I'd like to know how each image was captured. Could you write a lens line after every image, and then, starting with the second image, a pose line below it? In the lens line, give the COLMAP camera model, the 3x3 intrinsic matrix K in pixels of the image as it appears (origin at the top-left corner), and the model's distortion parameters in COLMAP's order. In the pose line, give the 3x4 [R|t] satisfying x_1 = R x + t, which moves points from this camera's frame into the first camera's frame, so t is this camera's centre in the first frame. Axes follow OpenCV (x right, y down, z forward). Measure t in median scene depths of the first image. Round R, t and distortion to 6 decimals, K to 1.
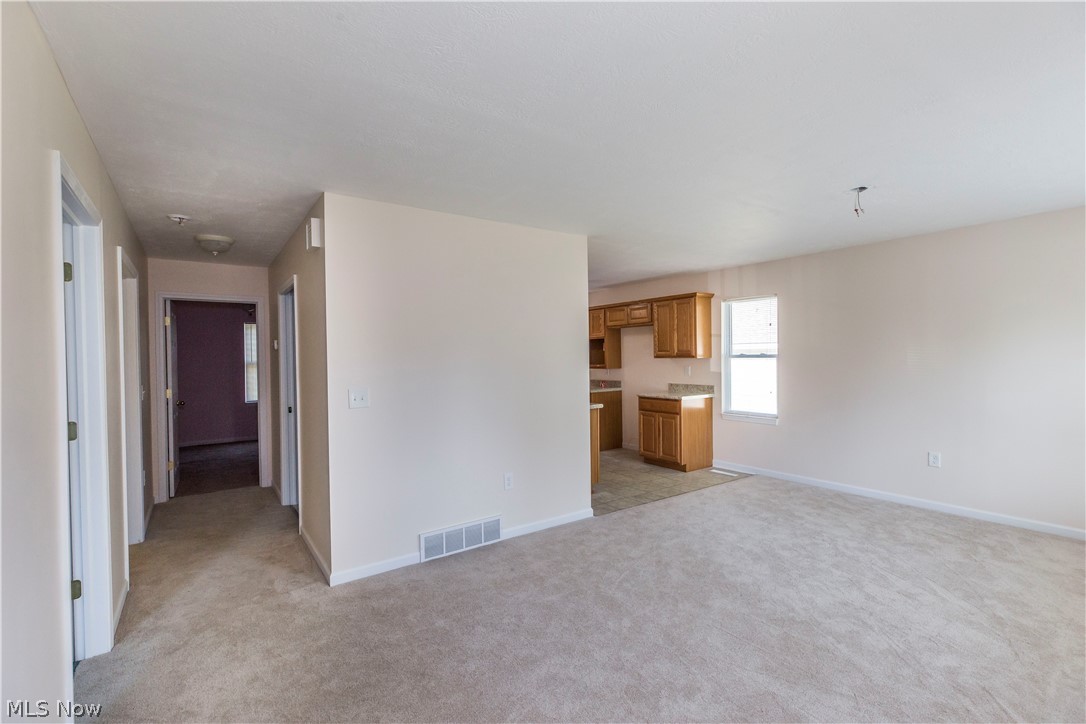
lens RADIAL K [[483.7, 0, 541.8], [0, 483.7, 359.5], [0, 0, 1]] dist [0.001393, -0.000179]
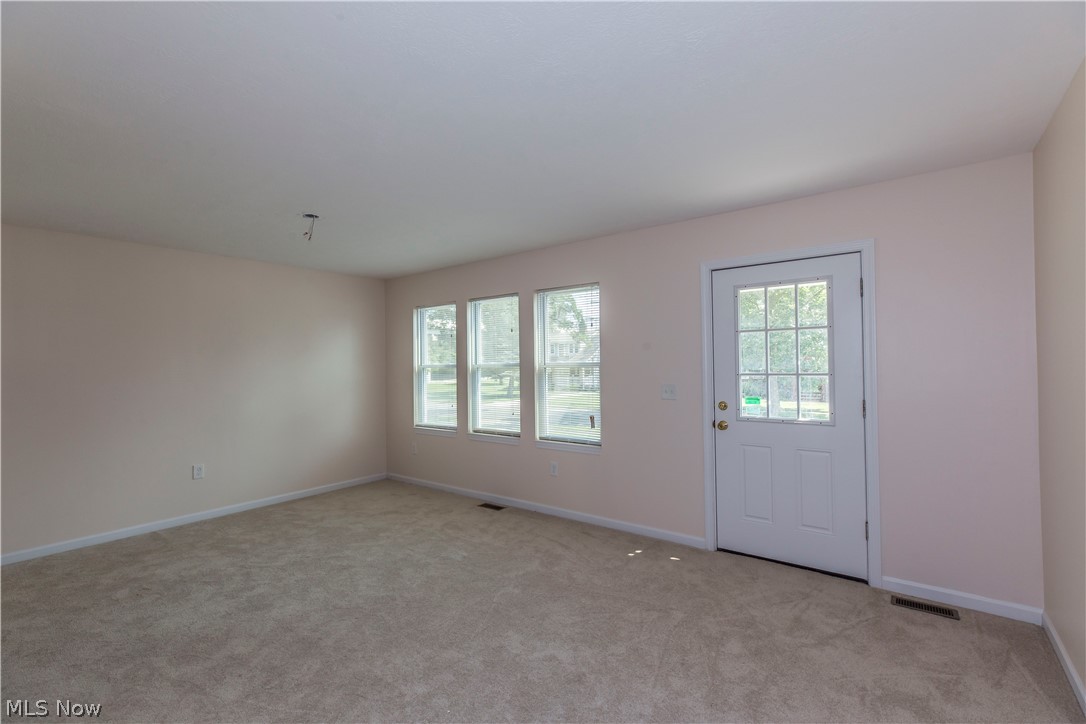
lens RADIAL K [[483.7, 0, 538.3], [0, 483.7, 362.4], [0, 0, 1]] dist [0.001393, -0.000179]
pose [[-0.290857, 0.024452, 0.956454, -0.470333], [0.023425, 0.999556, -0.018430, 0.012409], [-0.956480, 0.017044, -0.291301, 0.726736]]
